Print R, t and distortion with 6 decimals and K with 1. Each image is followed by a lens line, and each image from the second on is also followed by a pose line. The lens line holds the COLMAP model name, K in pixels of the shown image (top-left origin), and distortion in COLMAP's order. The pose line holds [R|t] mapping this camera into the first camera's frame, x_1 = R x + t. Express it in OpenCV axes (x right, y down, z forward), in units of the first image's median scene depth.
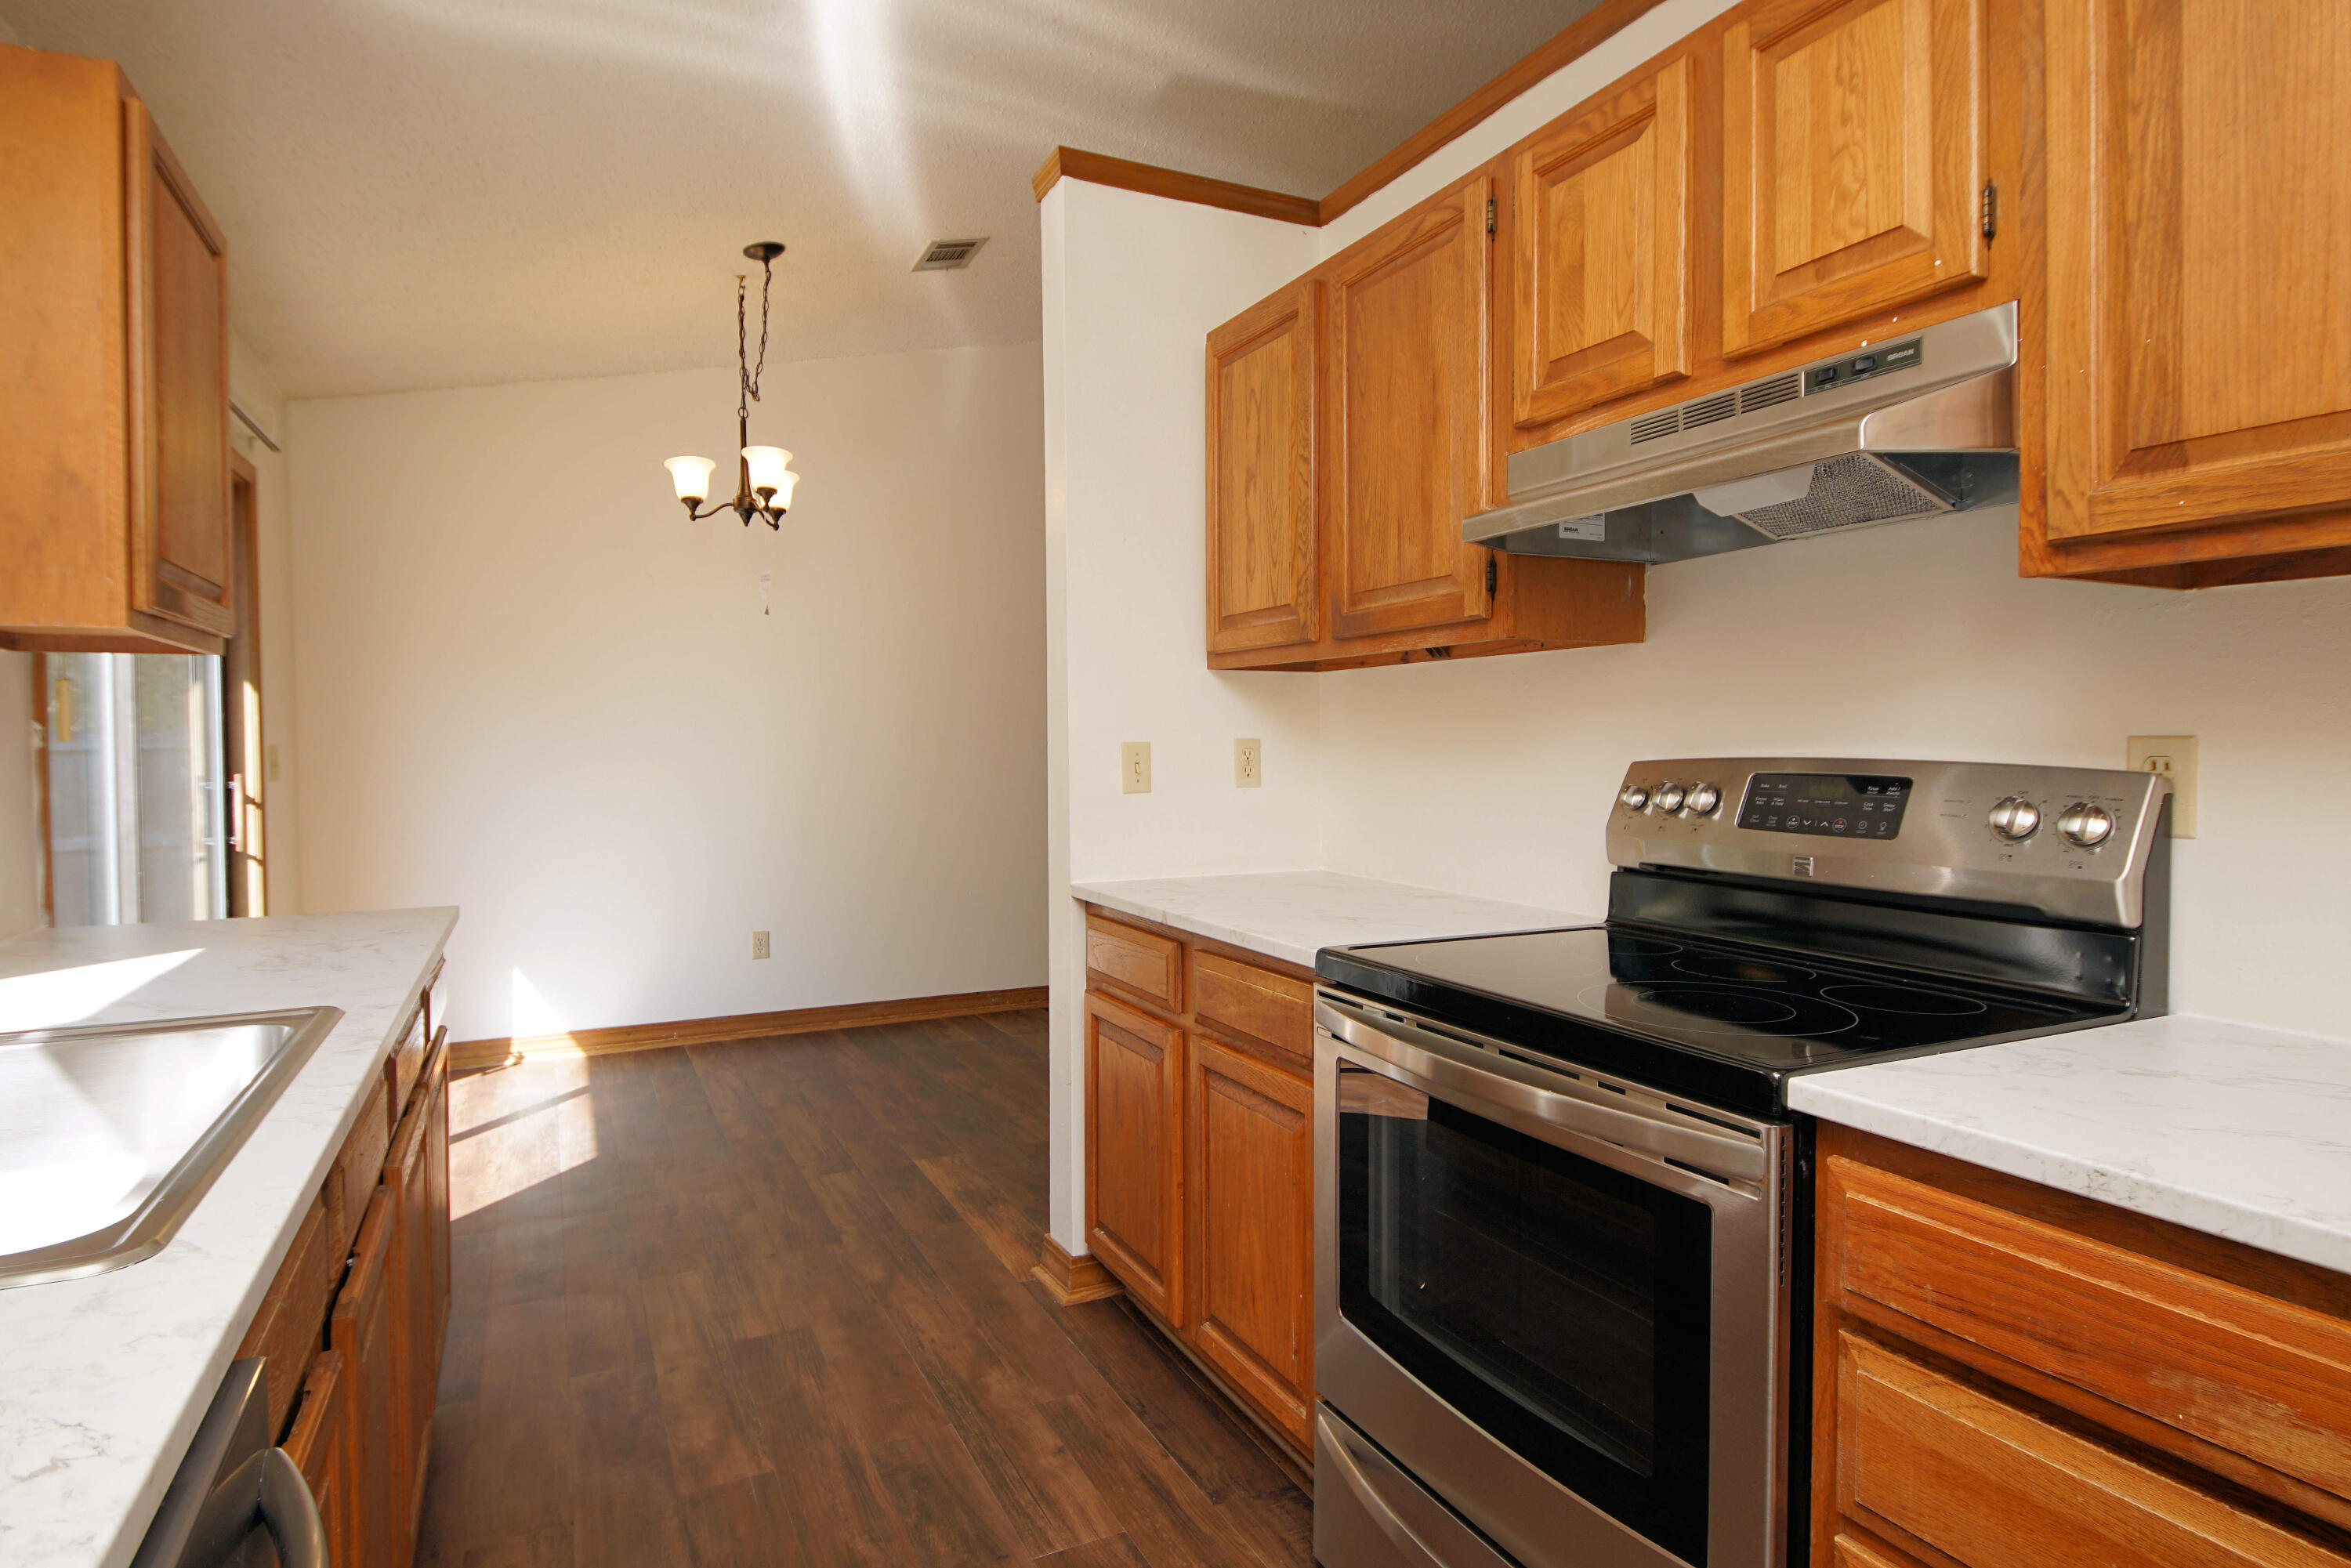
lens RADIAL K [[1257.0, 0, 1151.4], [0, 1257.0, 765.6], [0, 0, 1]] dist [0.035166, -0.030867]
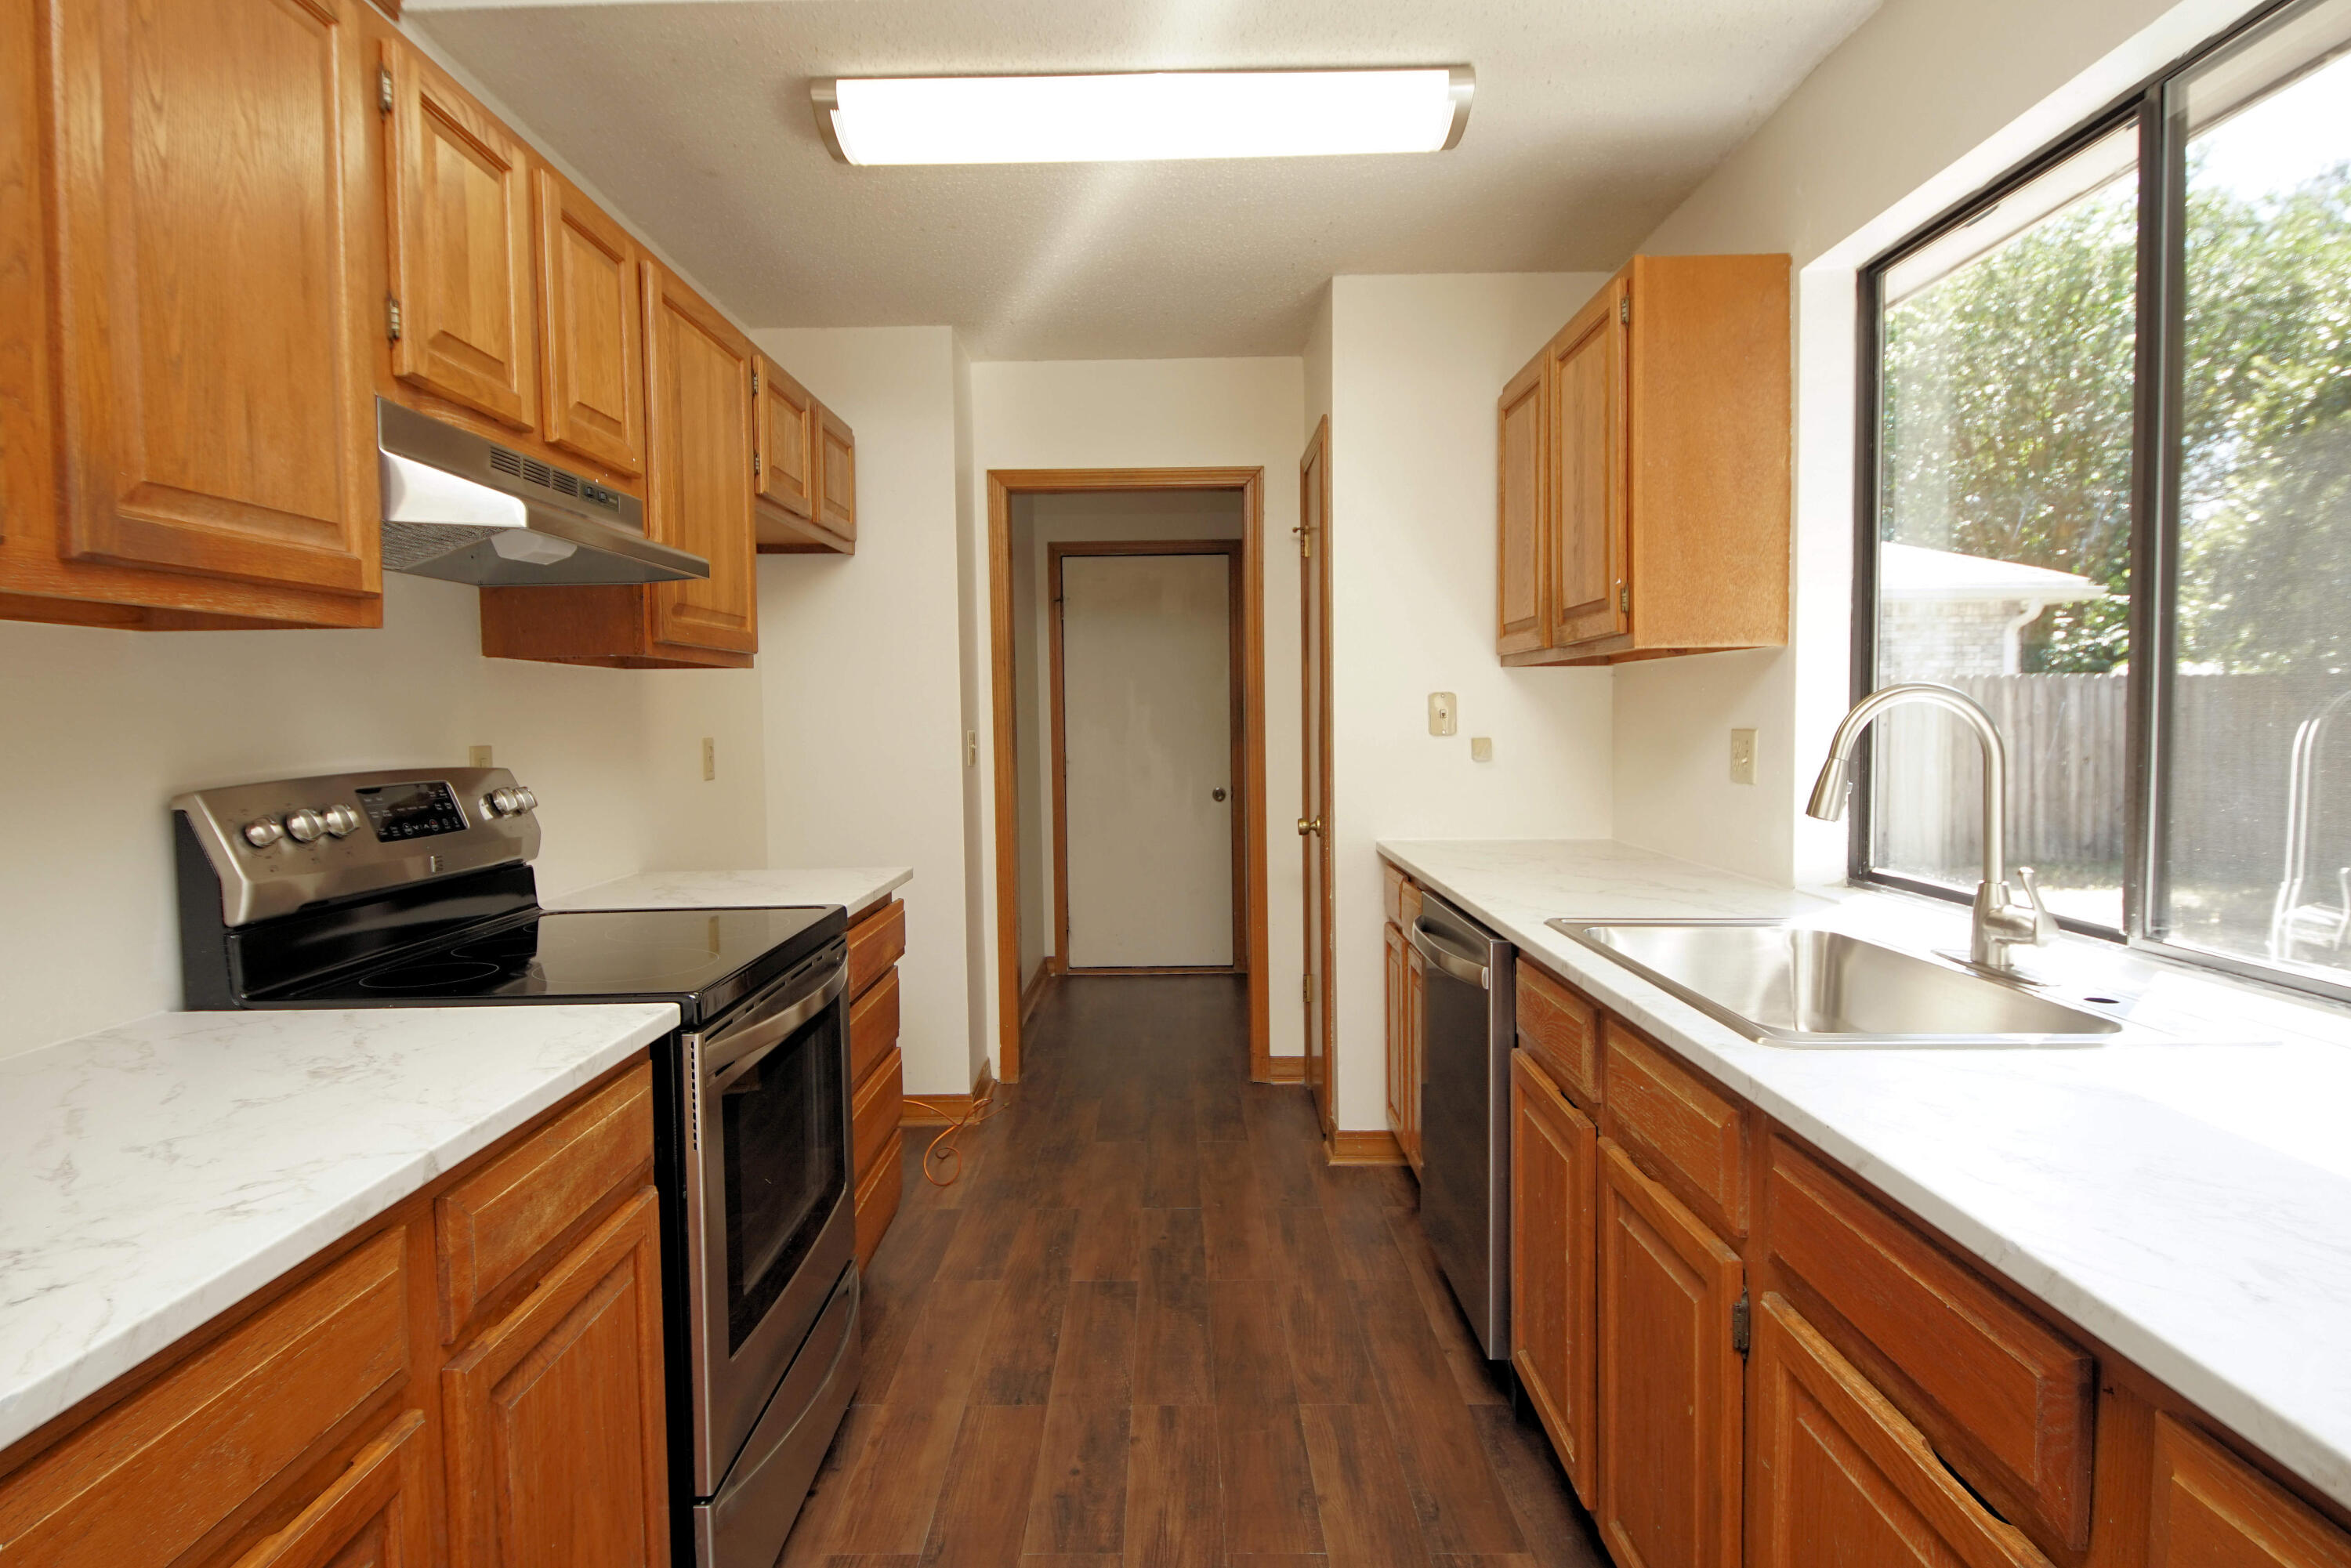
lens RADIAL K [[1257.0, 0, 1151.4], [0, 1257.0, 765.6], [0, 0, 1]] dist [0.035166, -0.030867]
pose [[-0.894362, -0.001618, 0.447341, -0.330138], [0.027961, 0.997836, 0.059510, -0.033660], [-0.446469, 0.065732, -0.892382, 0.995520]]
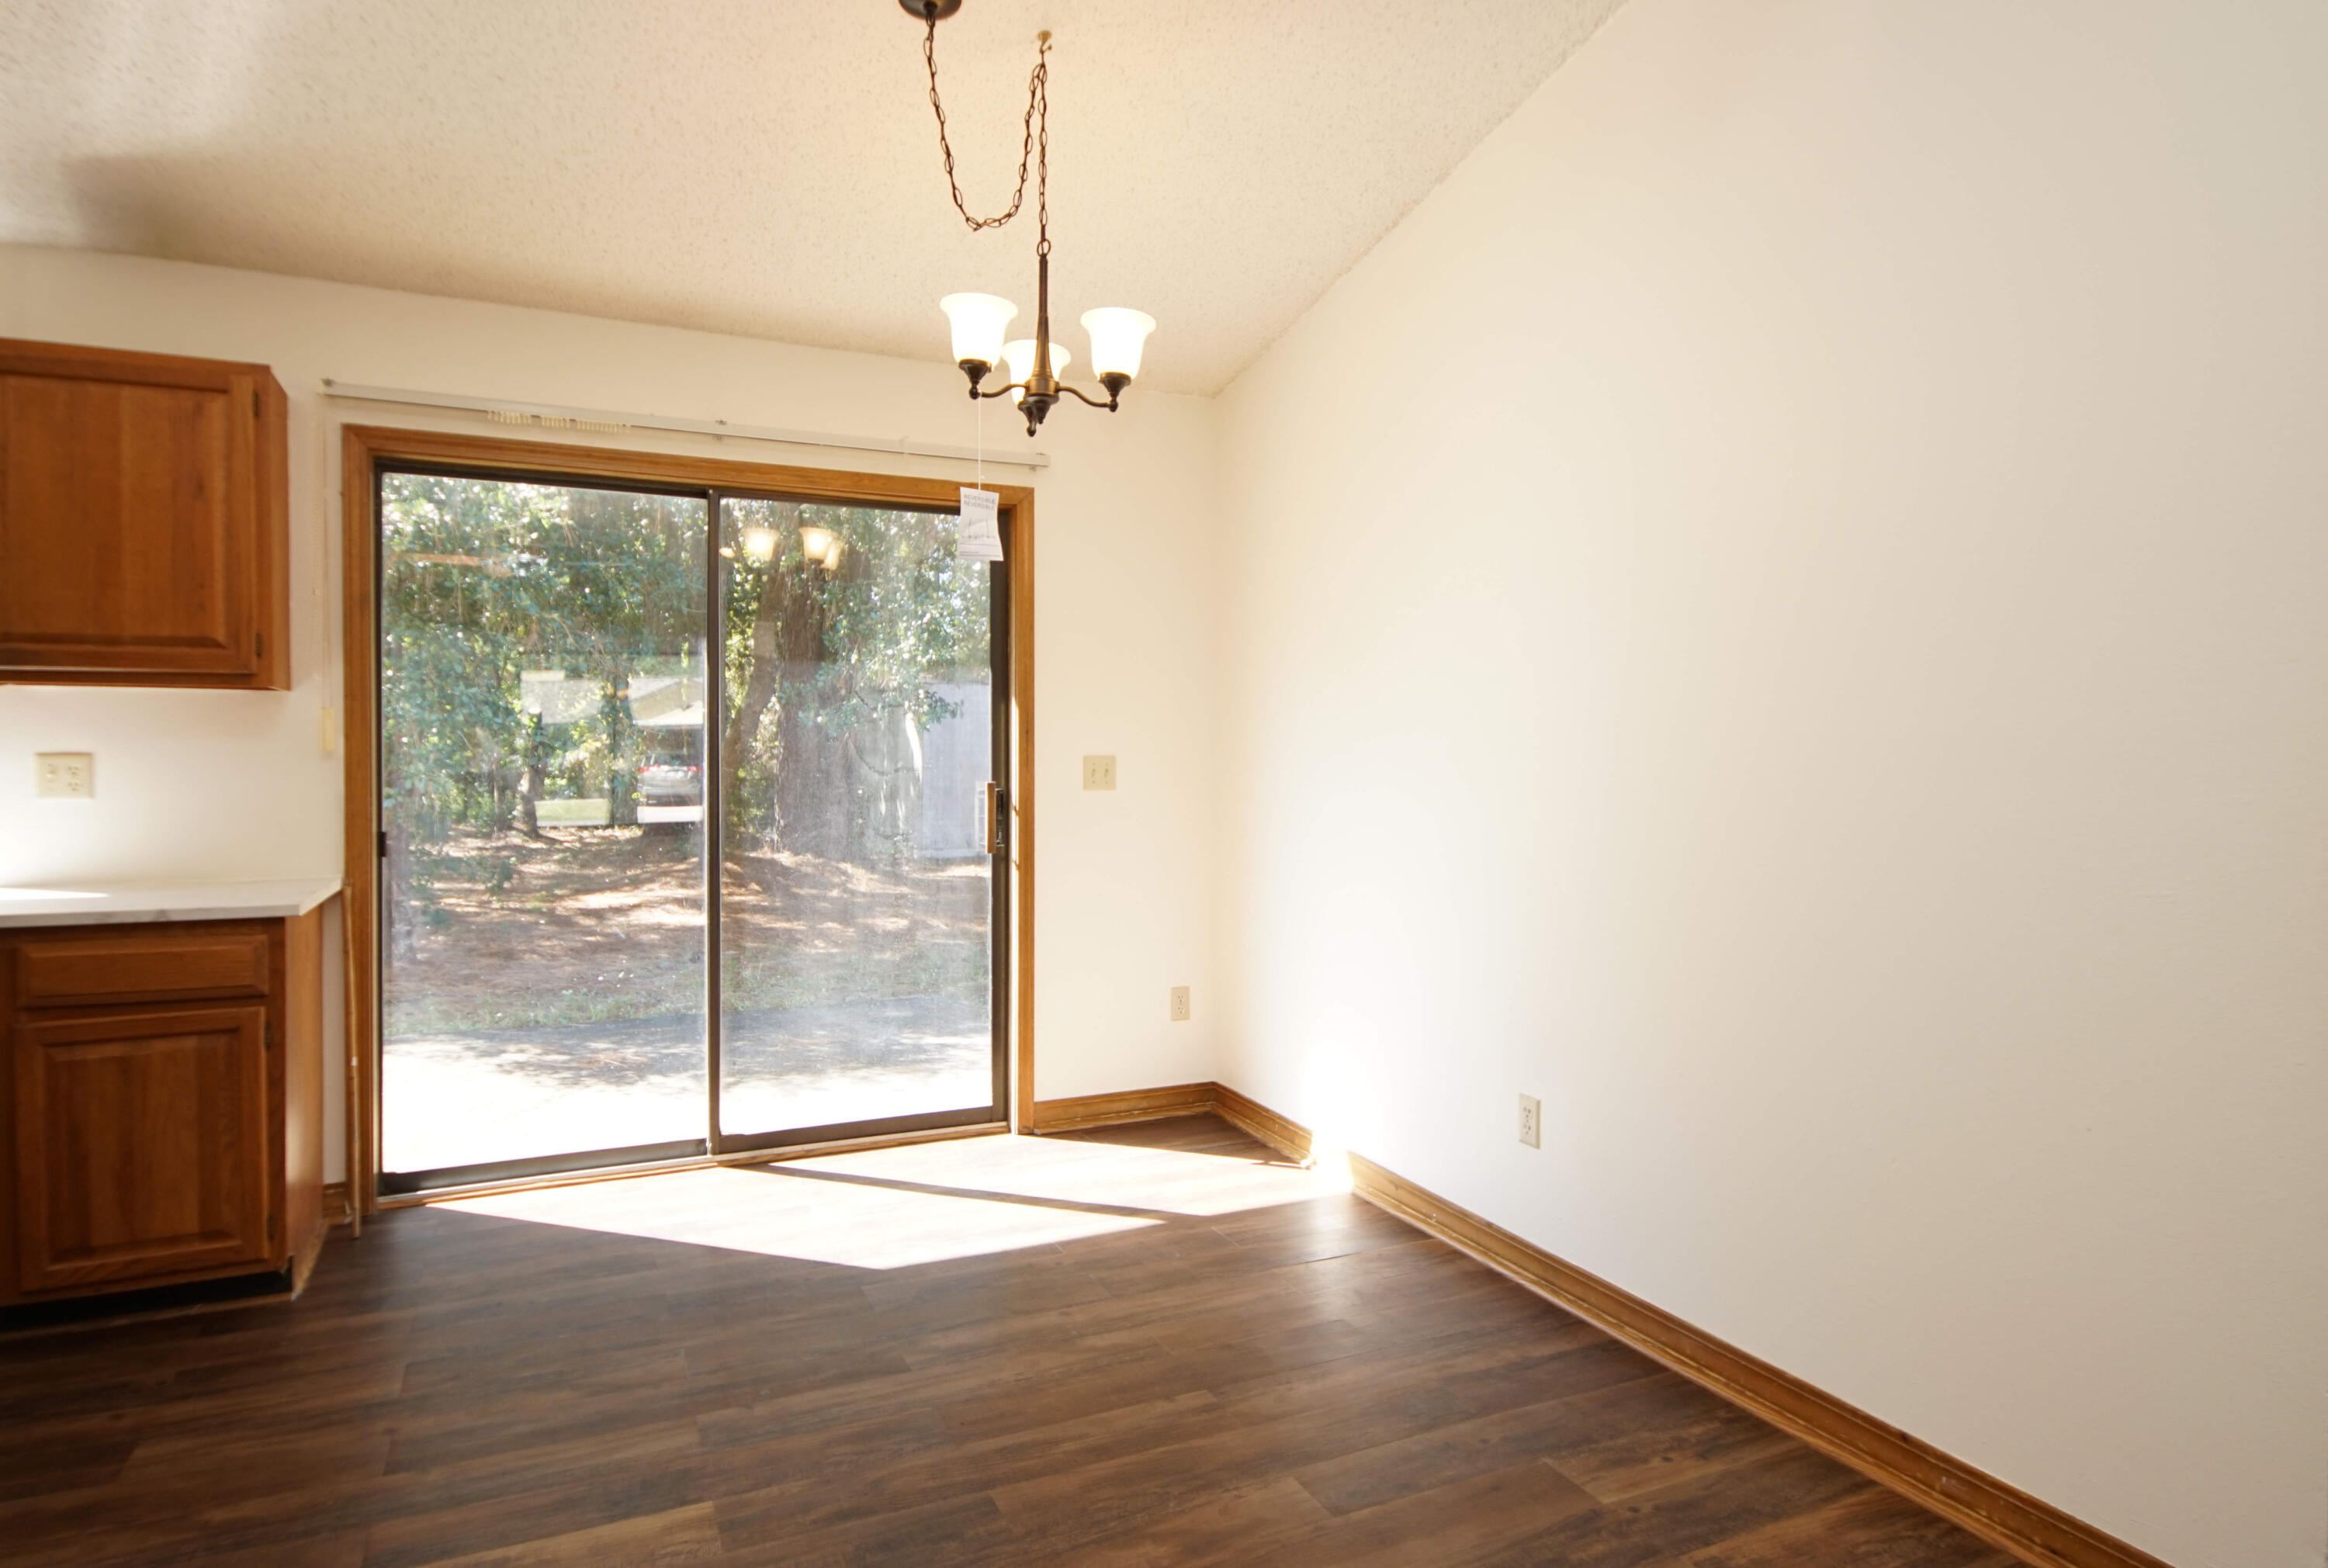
lens RADIAL K [[1290.0, 0, 1143.3], [0, 1290.0, 772.0], [0, 0, 1]] dist [-0.004520, -0.001044]
pose [[-0.015202, 0.023625, -0.999605, 0.464602], [-0.025957, 0.999375, 0.024015, -0.040591], [0.999547, 0.026312, -0.014579, 1.462266]]
